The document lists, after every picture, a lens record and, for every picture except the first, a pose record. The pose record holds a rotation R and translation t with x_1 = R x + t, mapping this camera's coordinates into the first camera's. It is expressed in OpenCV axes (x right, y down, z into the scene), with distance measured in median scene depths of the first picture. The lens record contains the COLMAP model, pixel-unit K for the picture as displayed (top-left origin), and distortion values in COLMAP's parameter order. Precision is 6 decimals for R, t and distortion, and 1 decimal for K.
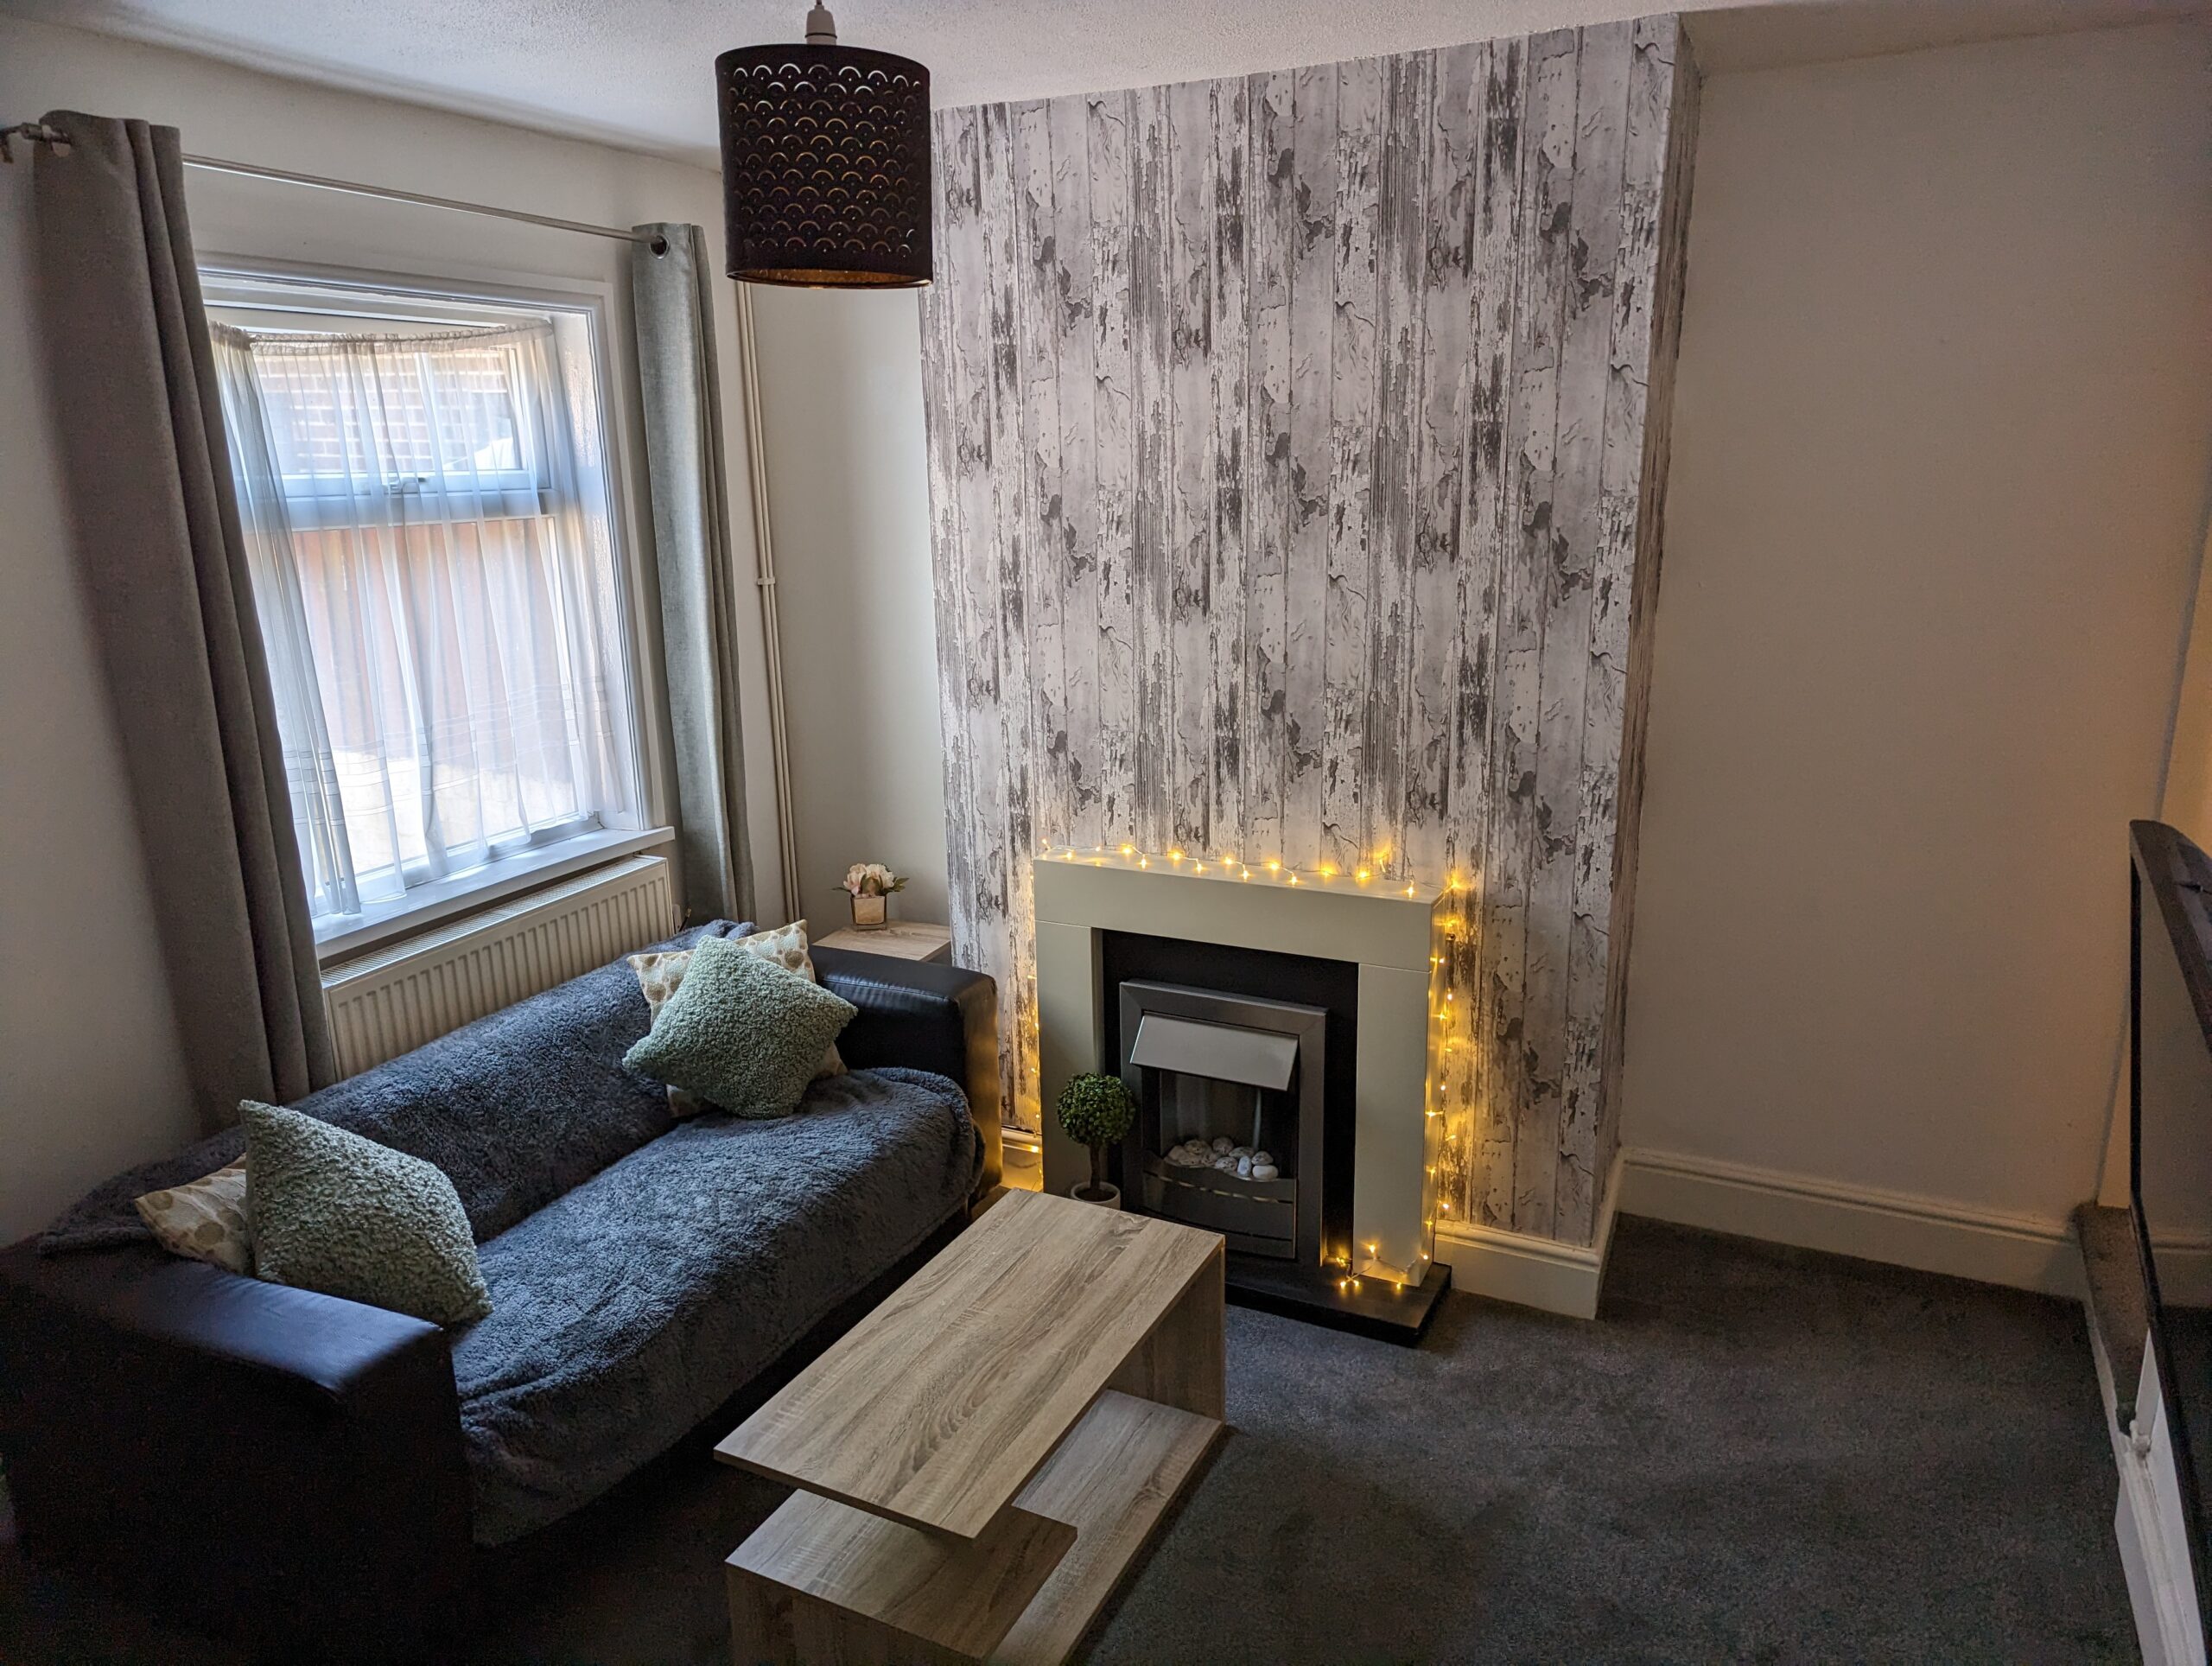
lens RADIAL K [[1548.8, 0, 1090.0], [0, 1548.8, 822.9], [0, 0, 1]] dist [0.058226, -0.050653]
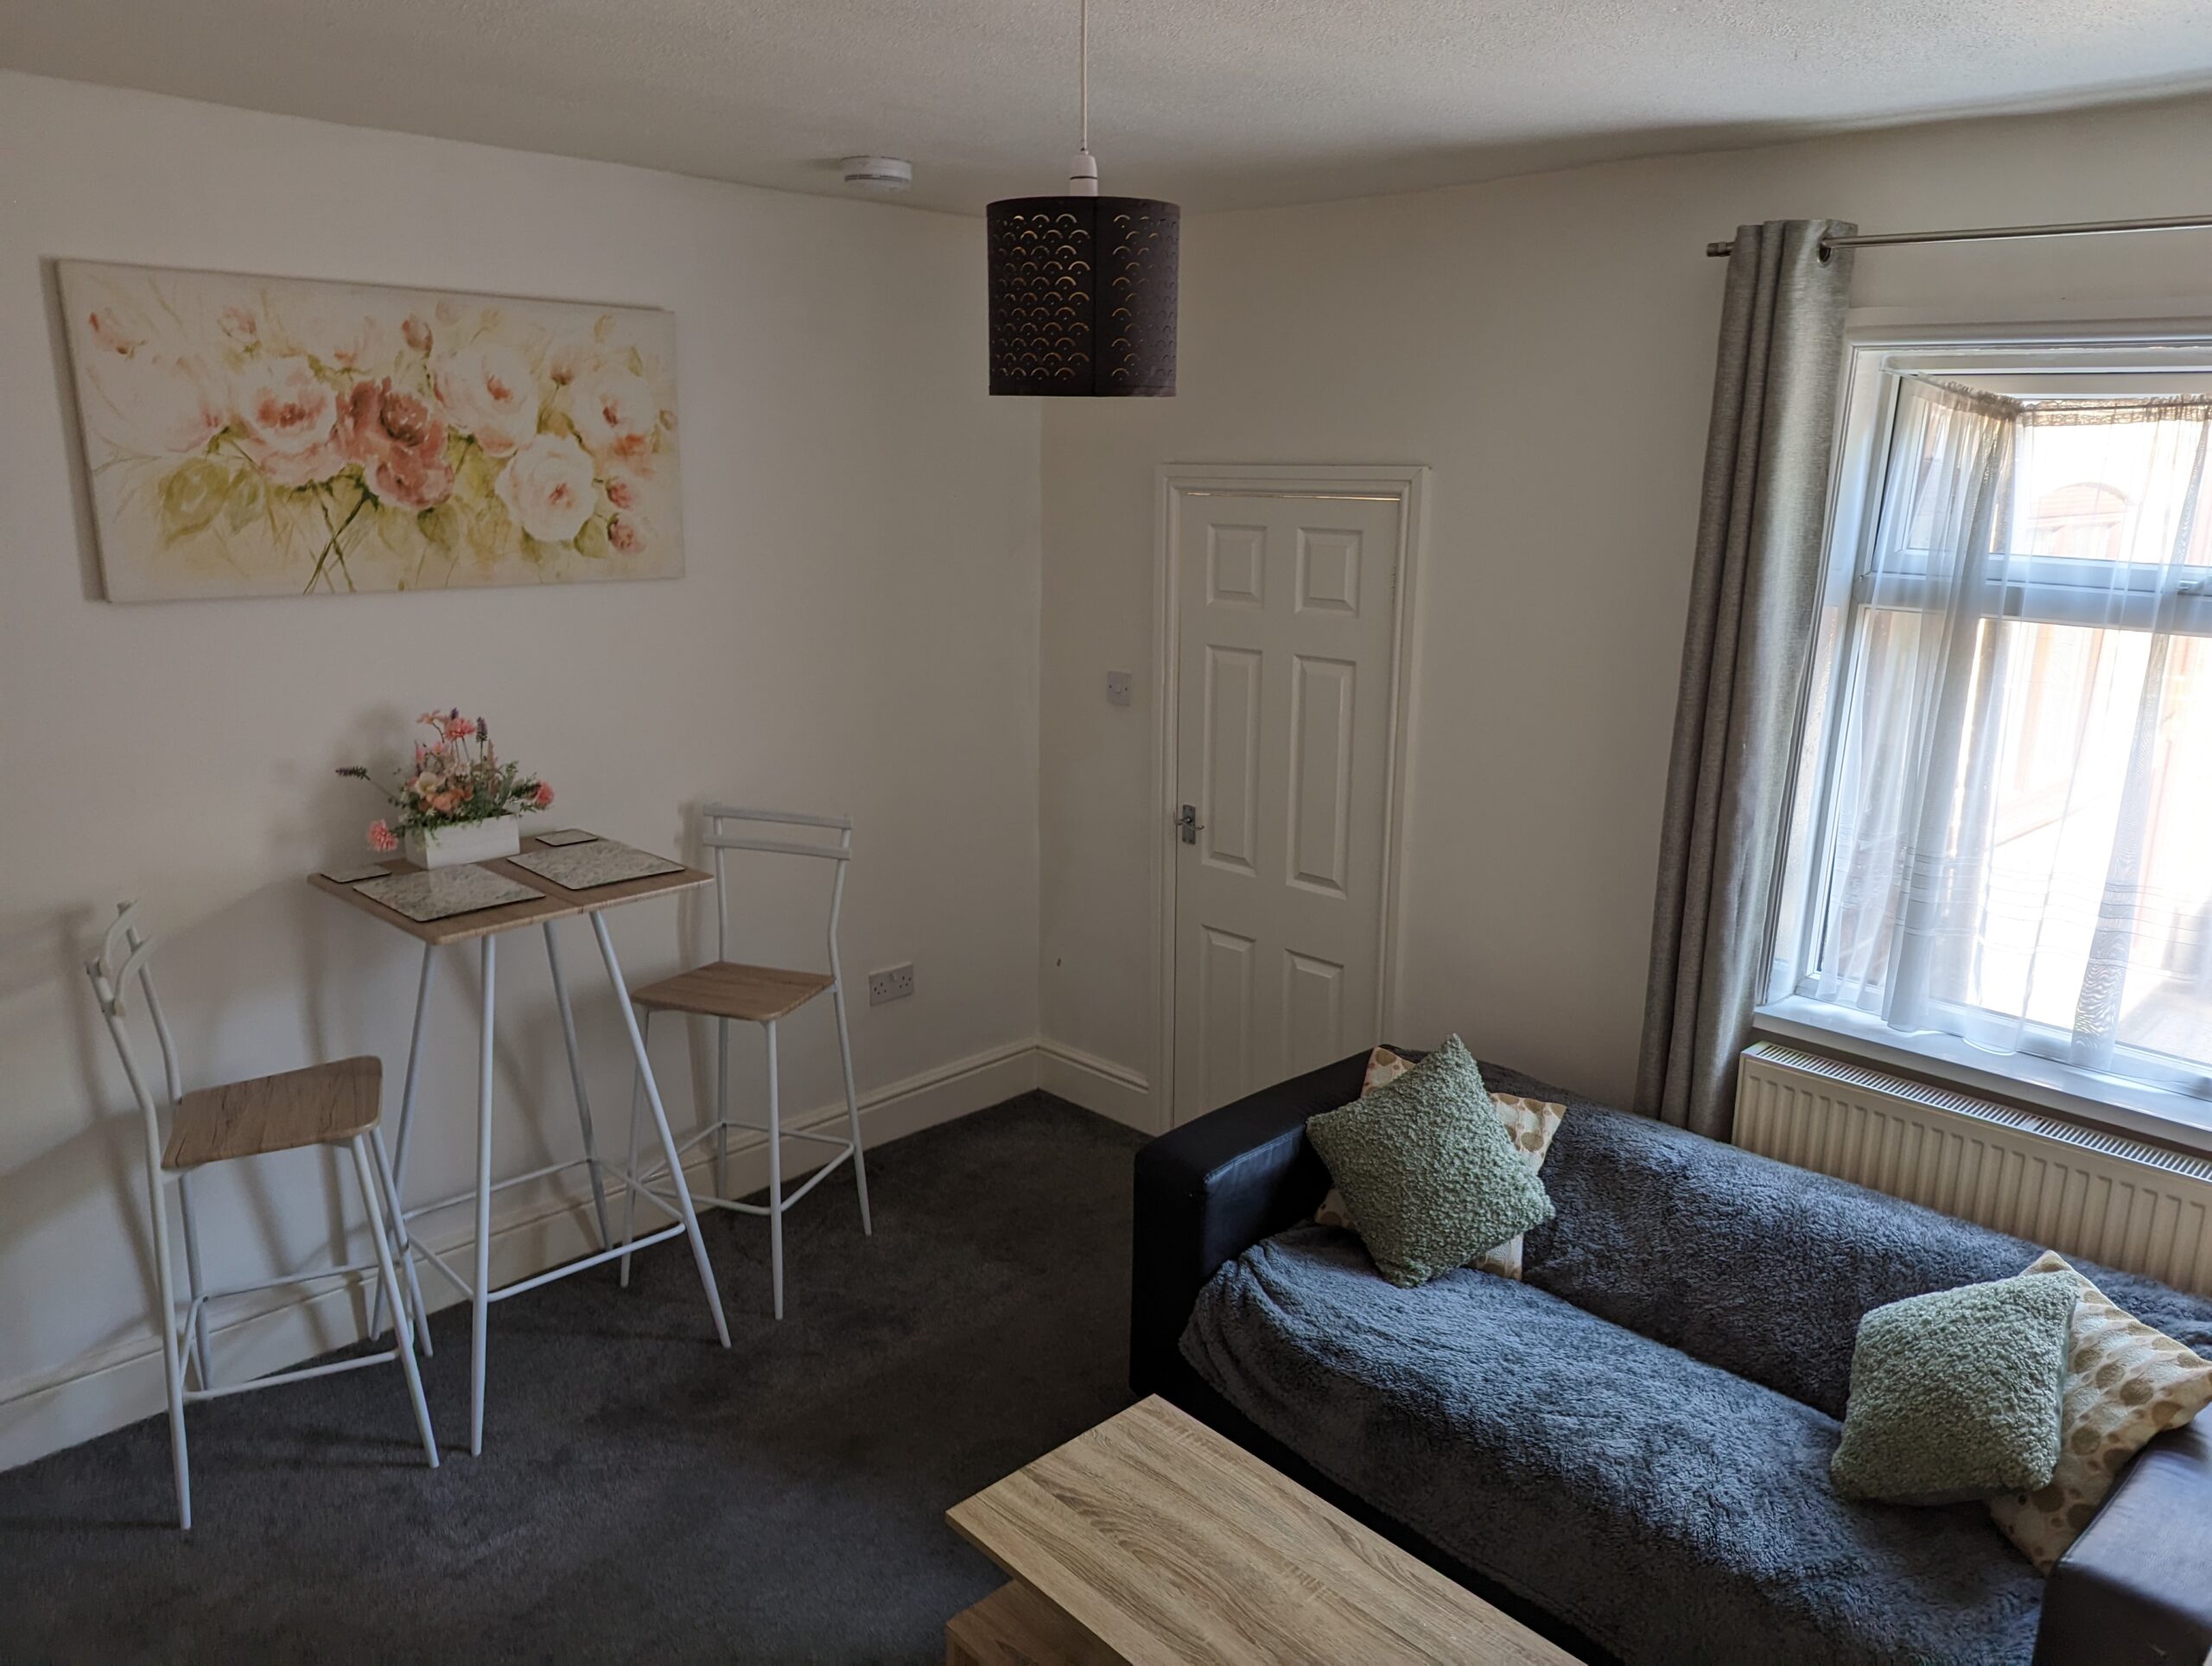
lens RADIAL K [[1548.8, 0, 1108.2], [0, 1548.8, 837.7], [0, 0, 1]] dist [0.058226, -0.050653]
pose [[-0.331516, 0.238251, -0.912871, 0.534931], [-0.241420, 0.913951, 0.326206, -0.252058], [0.912038, 0.328528, -0.245470, 0.830497]]
